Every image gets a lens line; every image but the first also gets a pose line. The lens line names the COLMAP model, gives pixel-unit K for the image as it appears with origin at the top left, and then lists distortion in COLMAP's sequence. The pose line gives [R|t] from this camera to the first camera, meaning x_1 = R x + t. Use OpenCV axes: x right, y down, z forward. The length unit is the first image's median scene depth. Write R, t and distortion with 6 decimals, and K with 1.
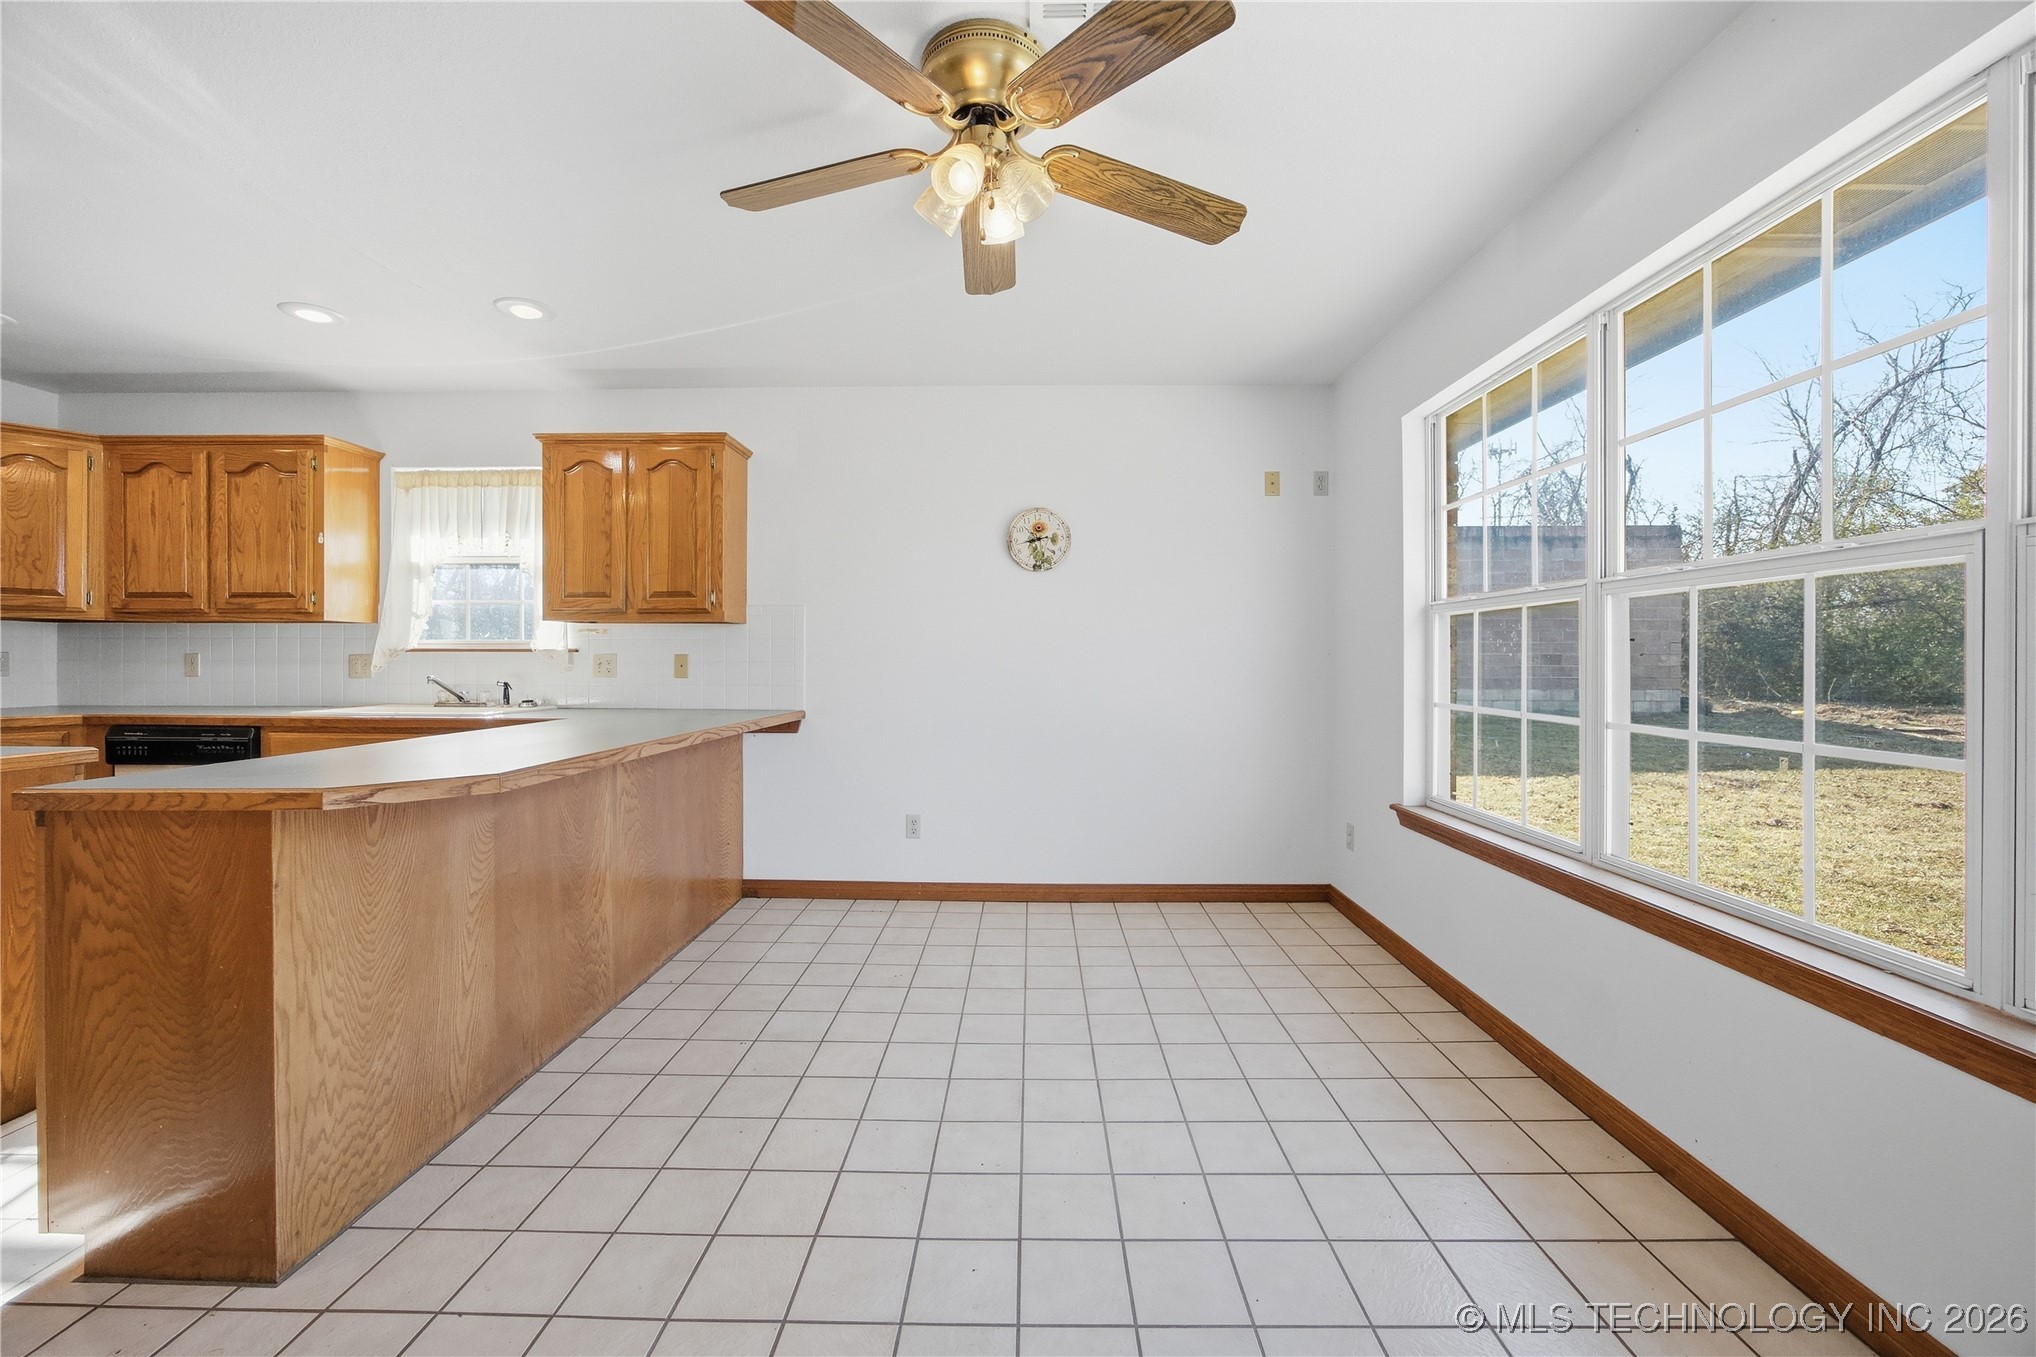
lens RADIAL K [[790.2, 0, 1017.7], [0, 790.2, 669.2], [0, 0, 1]] dist [-0.073017, 0.034030]
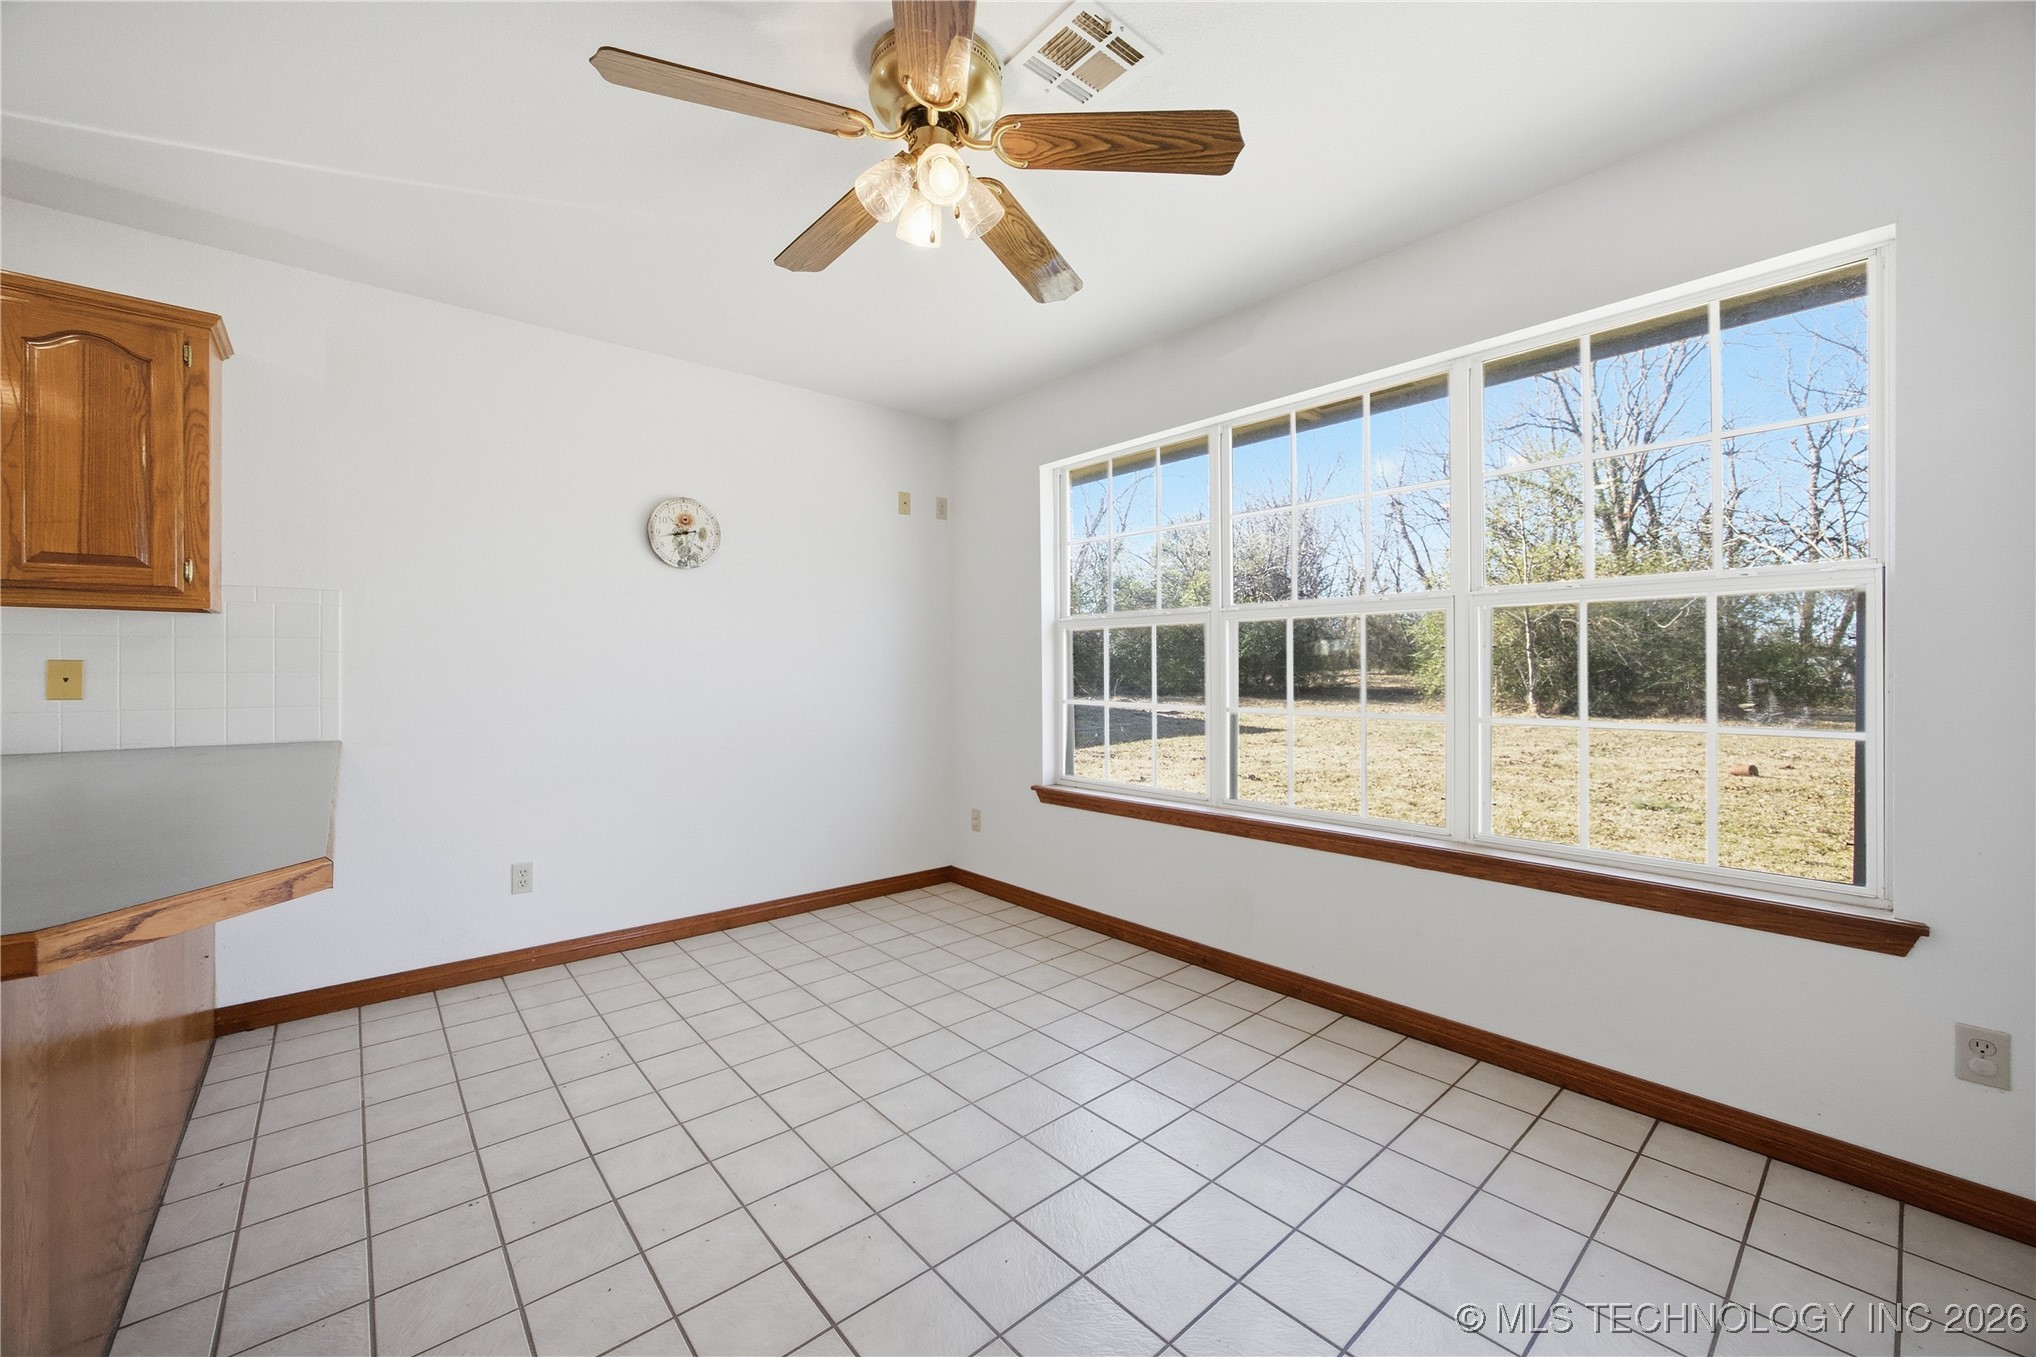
lens RADIAL K [[789.6, 0, 1022.7], [0, 789.6, 671.7], [0, 0, 1]] dist [-0.030886, 0.009360]
pose [[0.745971, -0.007234, 0.665939, -0.317525], [0.012527, 0.999917, -0.003171, 0.001020], [-0.665860, 0.010708, 0.746000, 0.088969]]
